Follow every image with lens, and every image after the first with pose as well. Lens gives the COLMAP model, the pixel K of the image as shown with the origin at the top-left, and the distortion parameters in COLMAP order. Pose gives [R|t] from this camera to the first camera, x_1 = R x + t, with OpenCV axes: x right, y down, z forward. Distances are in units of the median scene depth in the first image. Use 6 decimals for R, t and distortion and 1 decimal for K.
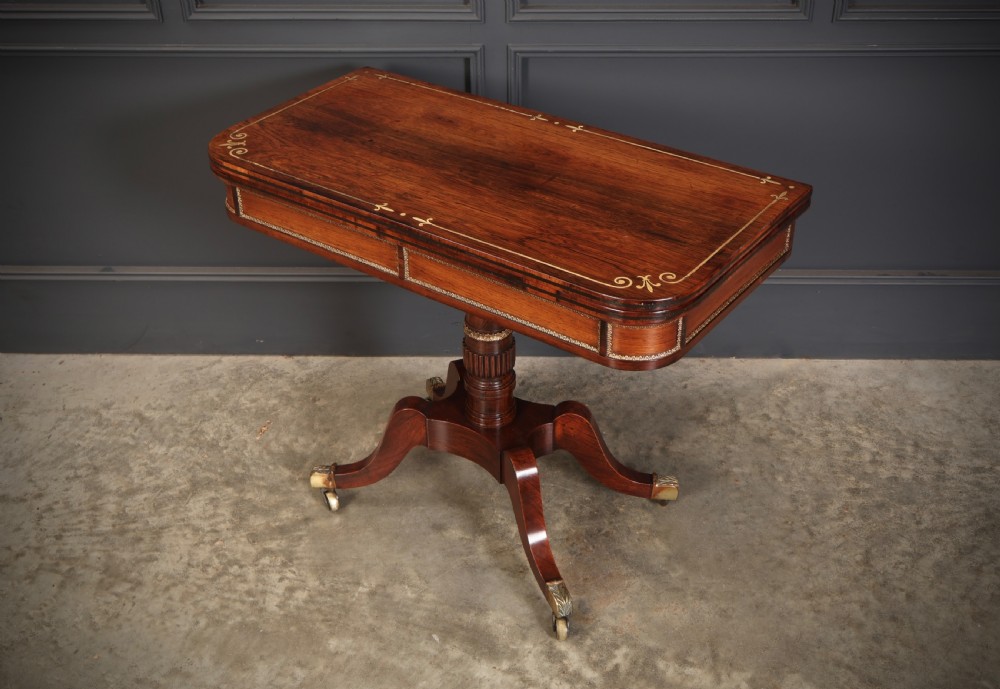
lens RADIAL K [[1228.8, 0, 512.7], [0, 1228.8, 344.9], [0, 0, 1]] dist [0.007882, 0.000000]
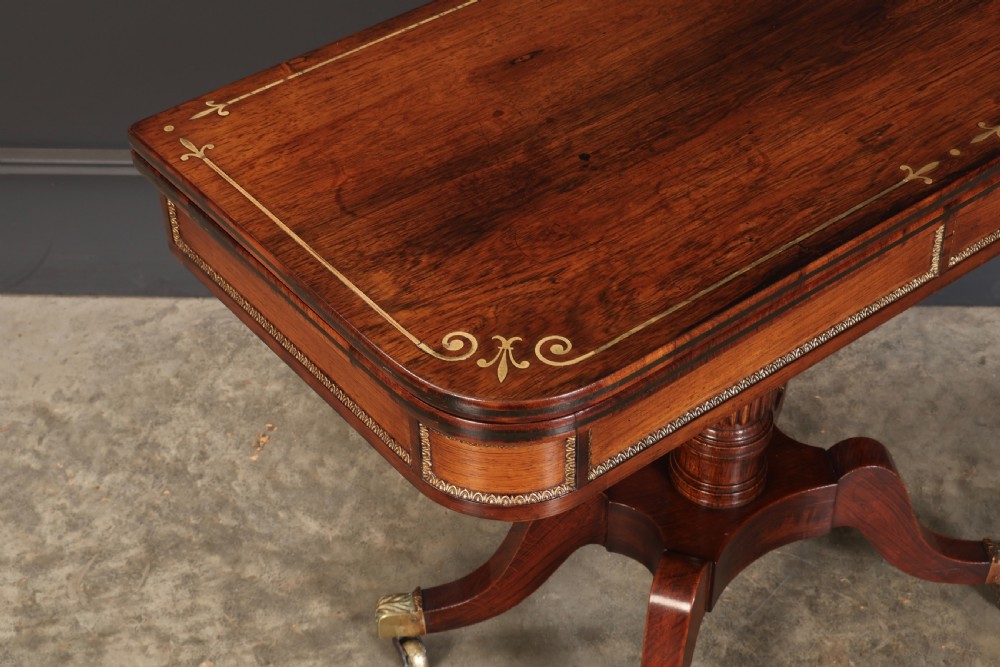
lens RADIAL K [[1748.5, 0, 489.1], [0, 1748.5, 329.2], [0, 0, 1]] dist [-0.003776, 0.000000]
pose [[0.999977, 0.003878, 0.005549, -0.110040], [-0.004446, 0.994342, 0.106133, -0.076866], [-0.005106, -0.106156, 0.994336, 0.207044]]
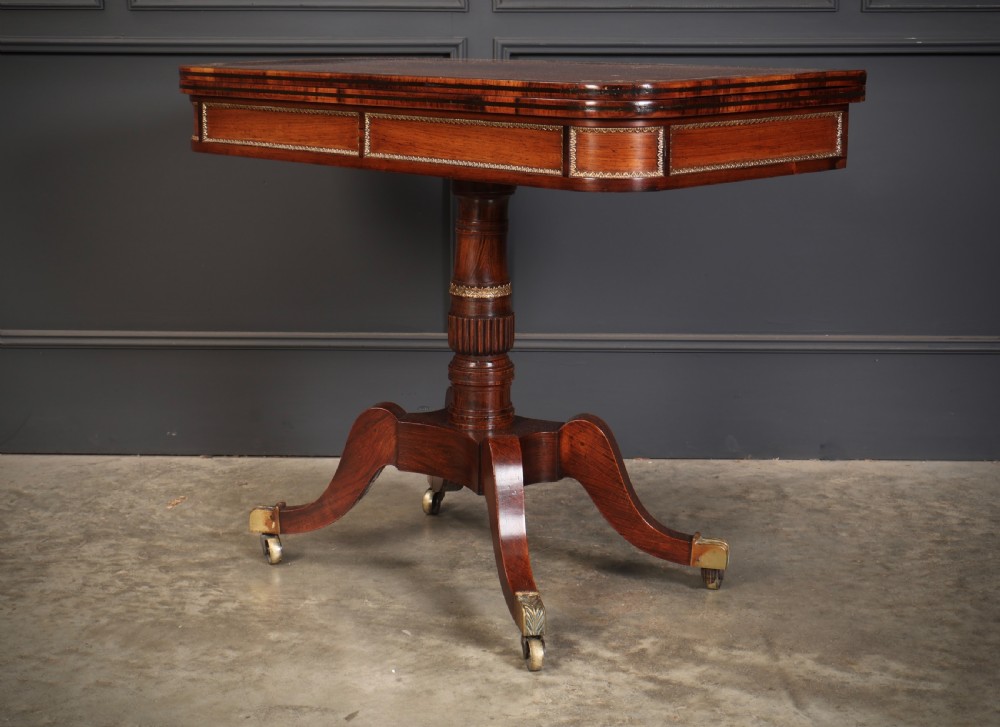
lens RADIAL K [[1810.5, 0, 451.1], [0, 1810.5, 324.8], [0, 0, 1]] dist [-0.005730, 0.000000]
pose [[0.999968, 0.007966, -0.000962, -0.031335], [-0.007707, 0.920267, -0.391216, 0.447917], [-0.002231, 0.391210, 0.920299, -0.105910]]
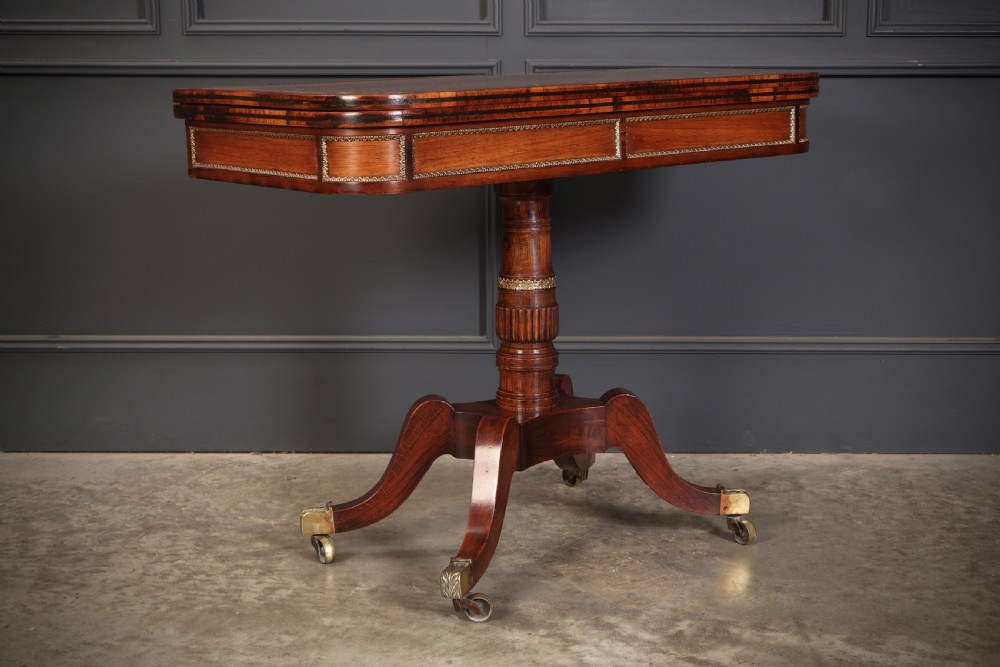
lens RADIAL K [[1623.8, 0, 499.5], [0, 1623.8, 301.0], [0, 0, 1]] dist [0.013380, 0.000000]
pose [[0.999703, 0.005476, 0.023754, -0.052791], [0.004877, 0.909801, -0.415016, 0.437698], [-0.023884, 0.415009, 0.909504, -0.052322]]
